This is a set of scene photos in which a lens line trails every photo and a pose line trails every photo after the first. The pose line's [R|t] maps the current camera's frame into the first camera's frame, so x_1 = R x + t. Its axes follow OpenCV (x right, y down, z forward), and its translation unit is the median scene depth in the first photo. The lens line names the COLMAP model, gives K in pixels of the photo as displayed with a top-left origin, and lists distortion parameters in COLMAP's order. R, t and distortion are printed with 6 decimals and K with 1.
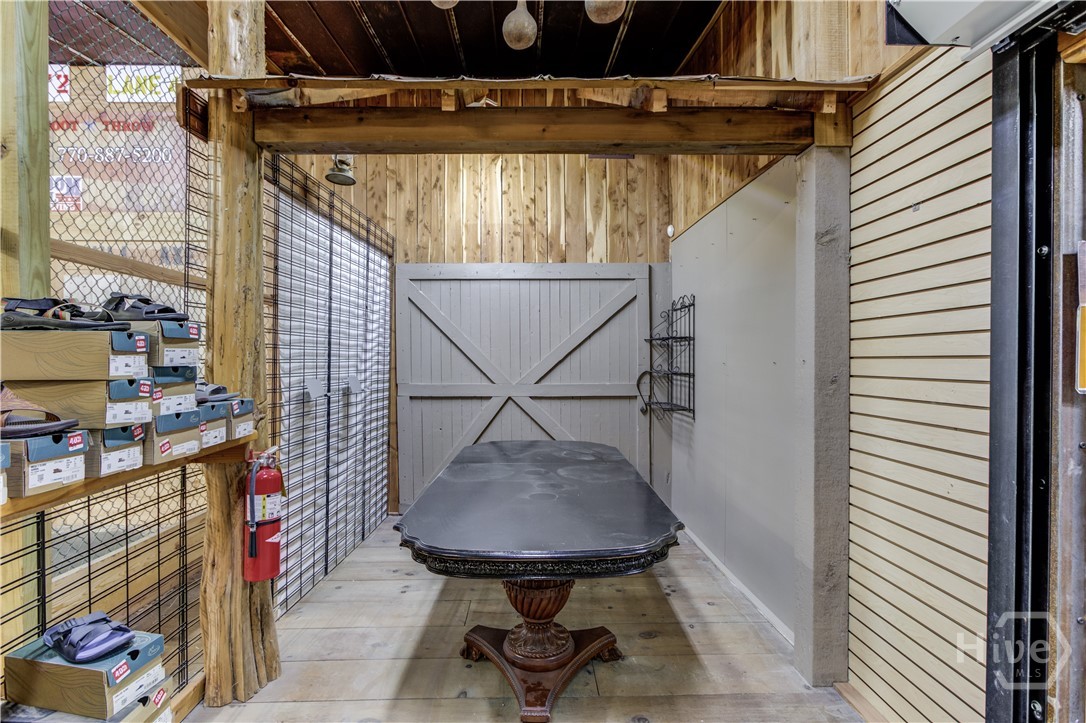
lens RADIAL K [[522.2, 0, 539.6], [0, 522.2, 362.7], [0, 0, 1]] dist [-0.003603, -0.000977]
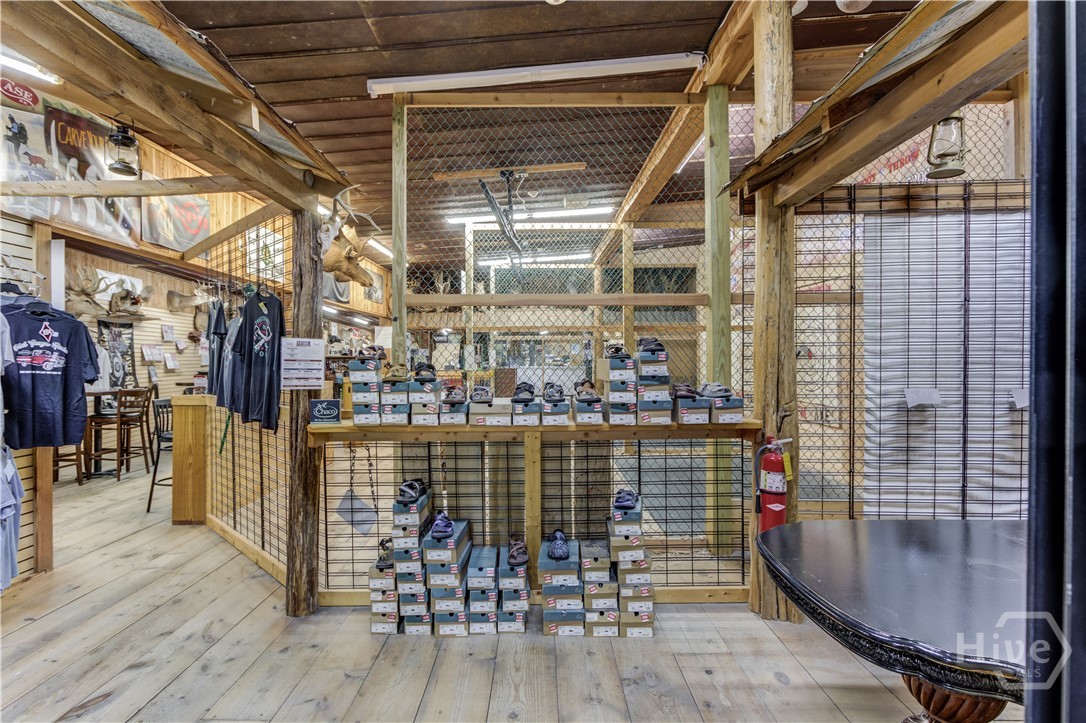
lens RADIAL K [[522.2, 0, 543.3], [0, 522.2, 360.5], [0, 0, 1]] dist [-0.003603, -0.000977]
pose [[-0.019822, 0.005870, -0.999786, 1.210951], [0.001617, 0.999982, 0.005839, -0.059584], [0.999802, -0.001501, -0.019831, 0.659664]]
